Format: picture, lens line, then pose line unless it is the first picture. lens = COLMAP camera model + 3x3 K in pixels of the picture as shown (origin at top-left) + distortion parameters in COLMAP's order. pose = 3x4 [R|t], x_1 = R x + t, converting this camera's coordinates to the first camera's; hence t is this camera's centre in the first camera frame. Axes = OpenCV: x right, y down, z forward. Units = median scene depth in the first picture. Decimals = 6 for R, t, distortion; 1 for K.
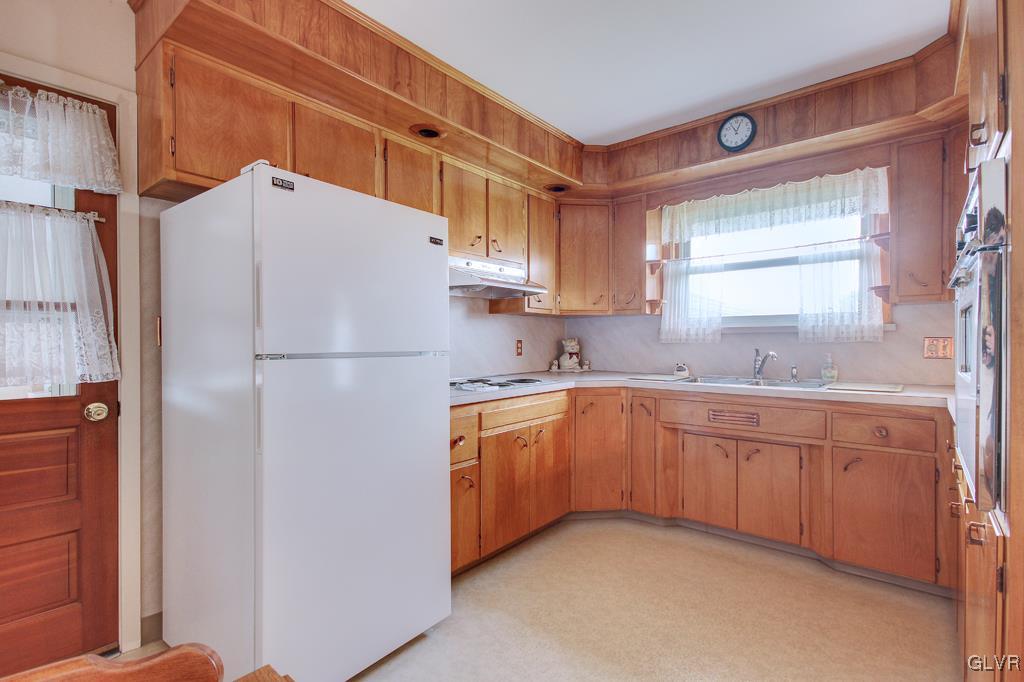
lens RADIAL K [[481.3, 0, 514.6], [0, 481.3, 341.3], [0, 0, 1]] dist [0.002218, -0.003294]
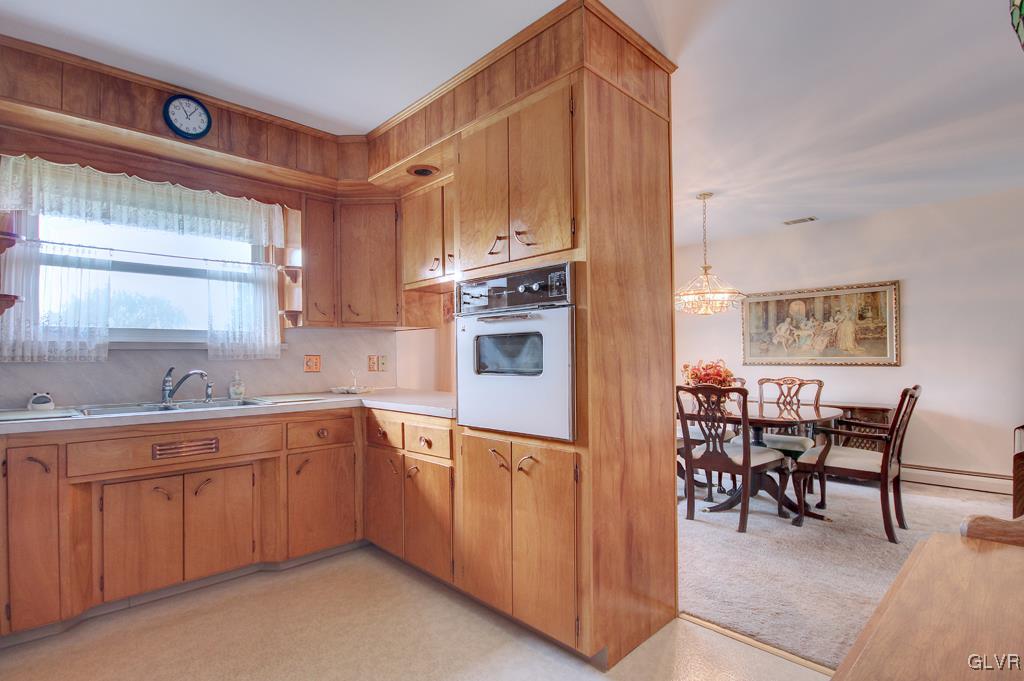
lens RADIAL K [[481.3, 0, 519.4], [0, 481.3, 348.8], [0, 0, 1]] dist [0.002218, -0.003294]
pose [[0.120578, 0.015803, 0.992578, -0.309822], [0.005336, 0.999849, -0.016567, -0.000891], [-0.992690, 0.007294, 0.120475, 0.298672]]
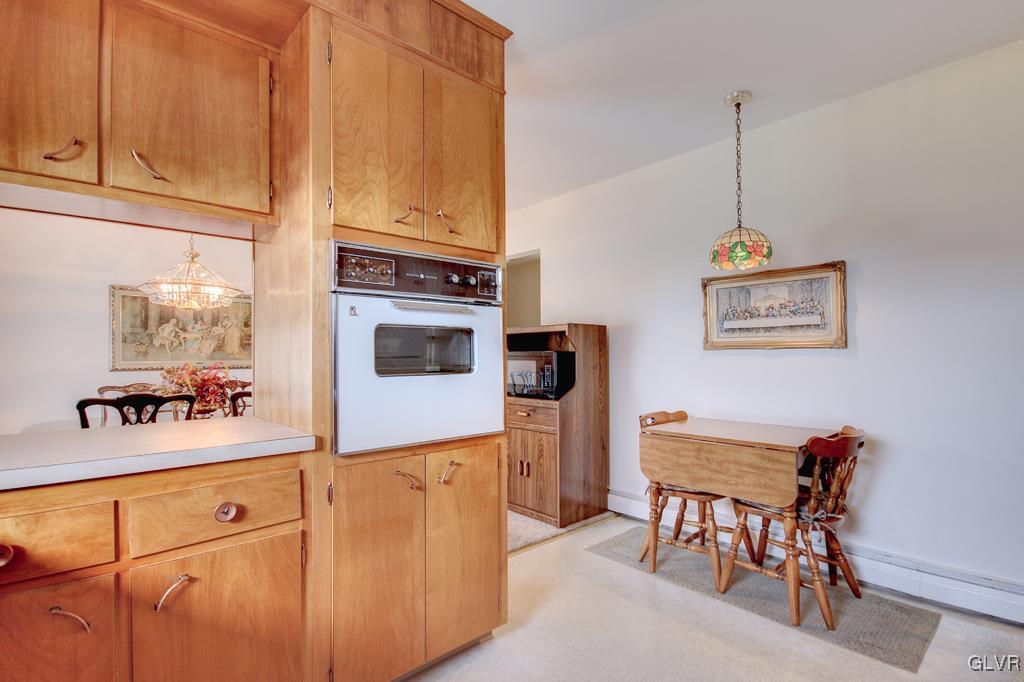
lens RADIAL K [[481.3, 0, 507.8], [0, 481.3, 348.3], [0, 0, 1]] dist [0.002218, -0.003294]
pose [[-0.980843, 0.010957, 0.194492, 0.156657], [0.006748, 0.999729, -0.022287, 0.006413], [-0.194683, -0.020547, -0.980651, 0.939717]]
